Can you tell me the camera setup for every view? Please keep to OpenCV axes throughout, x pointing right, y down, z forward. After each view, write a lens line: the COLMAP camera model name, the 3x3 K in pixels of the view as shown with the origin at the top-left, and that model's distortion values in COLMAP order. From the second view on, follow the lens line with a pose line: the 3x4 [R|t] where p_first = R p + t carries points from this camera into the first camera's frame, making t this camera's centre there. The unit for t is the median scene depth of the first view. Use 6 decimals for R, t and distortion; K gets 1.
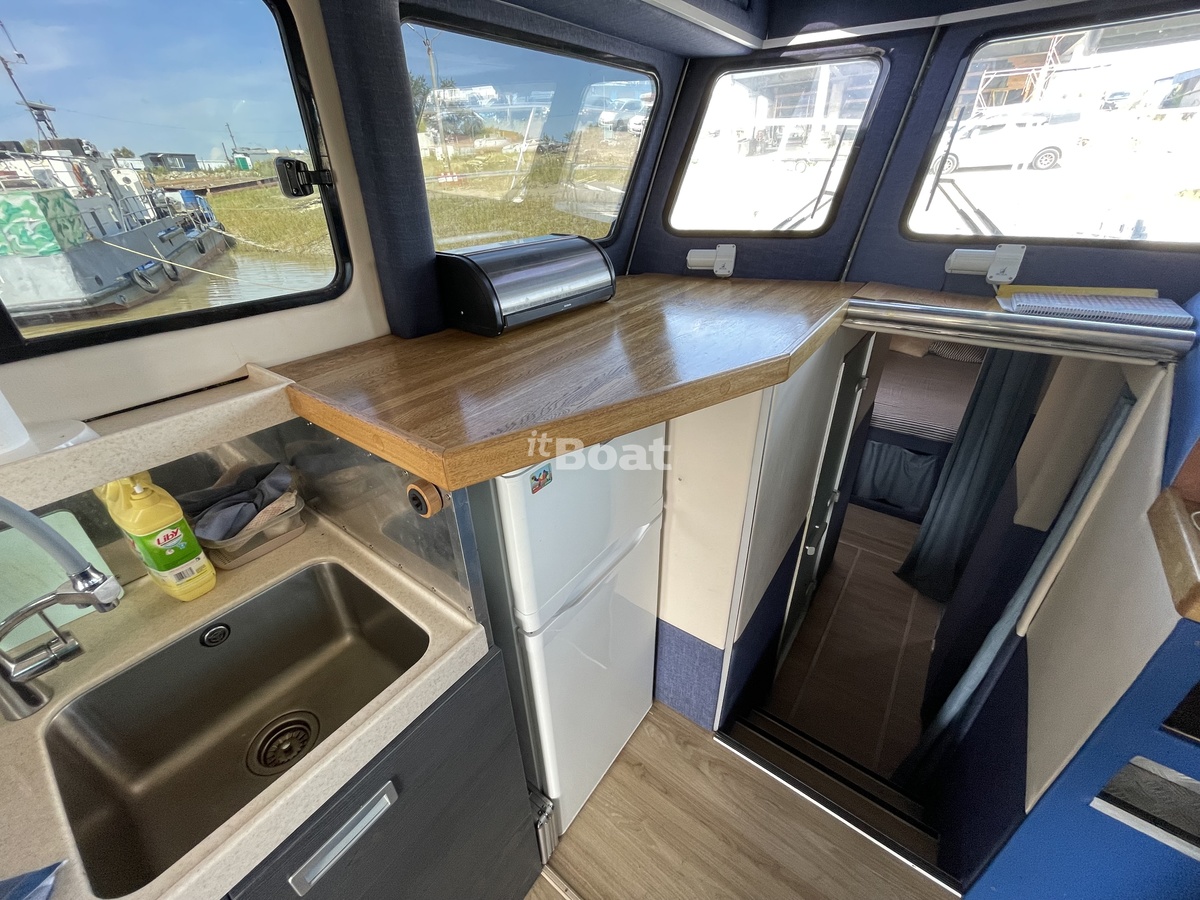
lens RADIAL K [[485.4, 0, 592.3], [0, 485.4, 450.0], [0, 0, 1]] dist [-0.000944, 0.000034]
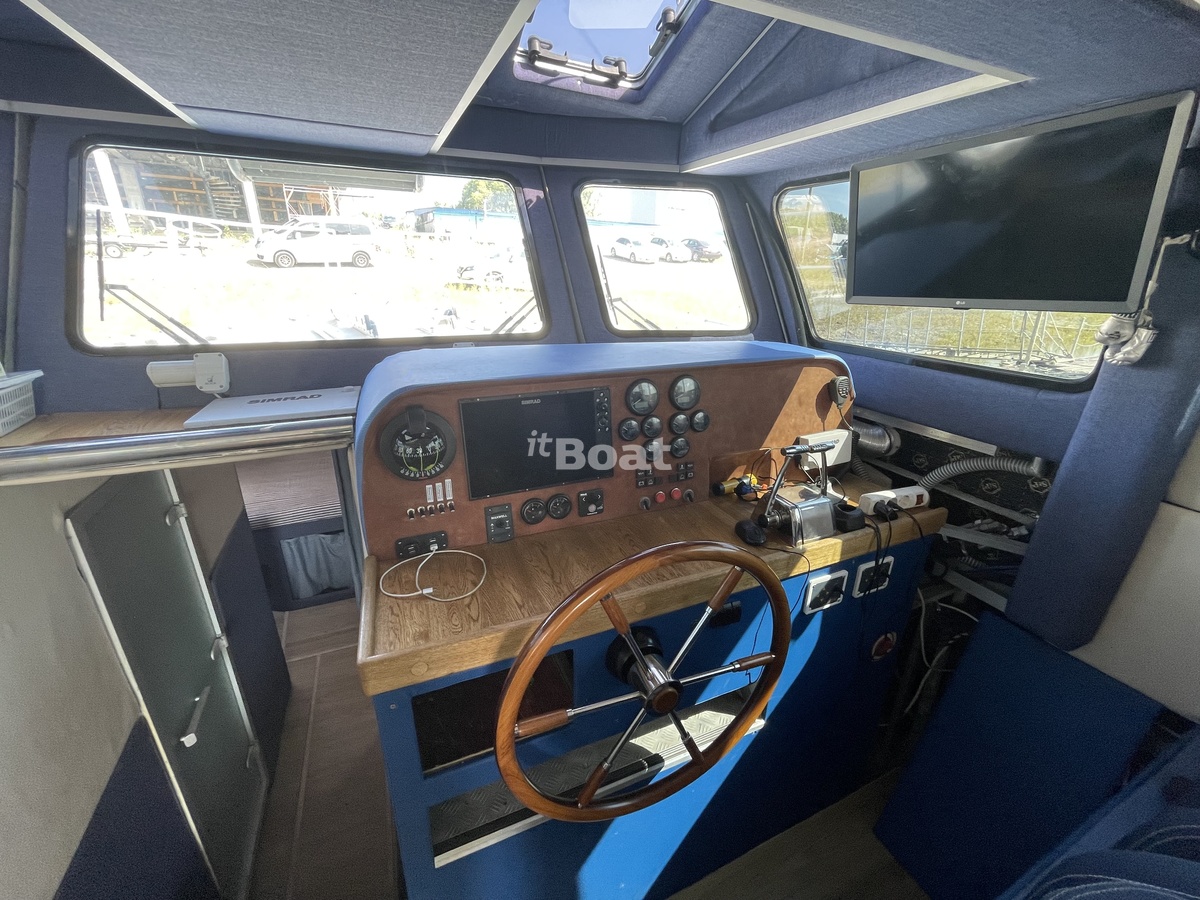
lens RADIAL K [[485.4, 0, 596.5], [0, 485.4, 452.3], [0, 0, 1]] dist [-0.000944, 0.000034]
pose [[0.475081, -0.279613, 0.834335, 0.328267], [0.402805, 0.912099, 0.076312, -0.008217], [-0.782334, 0.299819, 0.545951, -0.054730]]
